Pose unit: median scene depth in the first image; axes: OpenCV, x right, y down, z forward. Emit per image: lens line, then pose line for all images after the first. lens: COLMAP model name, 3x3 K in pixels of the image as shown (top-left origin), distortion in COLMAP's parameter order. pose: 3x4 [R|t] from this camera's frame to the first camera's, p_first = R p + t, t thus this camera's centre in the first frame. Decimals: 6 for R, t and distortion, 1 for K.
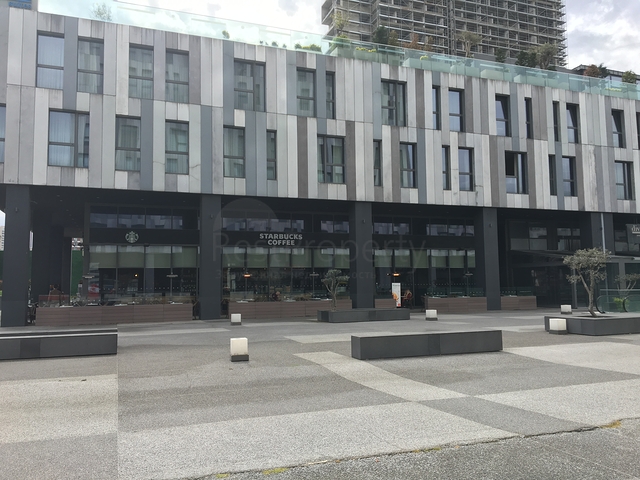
lens RADIAL K [[545.4, 0, 319.0], [0, 545.4, 240.4], [0, 0, 1]] dist [-0.006738, -0.003953]
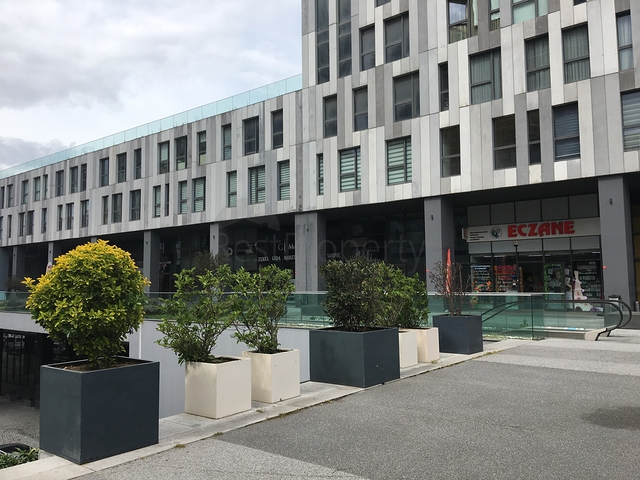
lens RADIAL K [[545.4, 0, 318.9], [0, 545.4, 240.9], [0, 0, 1]] dist [-0.006738, -0.003953]
pose [[0.510157, -0.063976, -0.857699, 0.958068], [0.083798, 0.996182, -0.024462, 0.015279], [0.855989, -0.059394, 0.513571, 0.389541]]
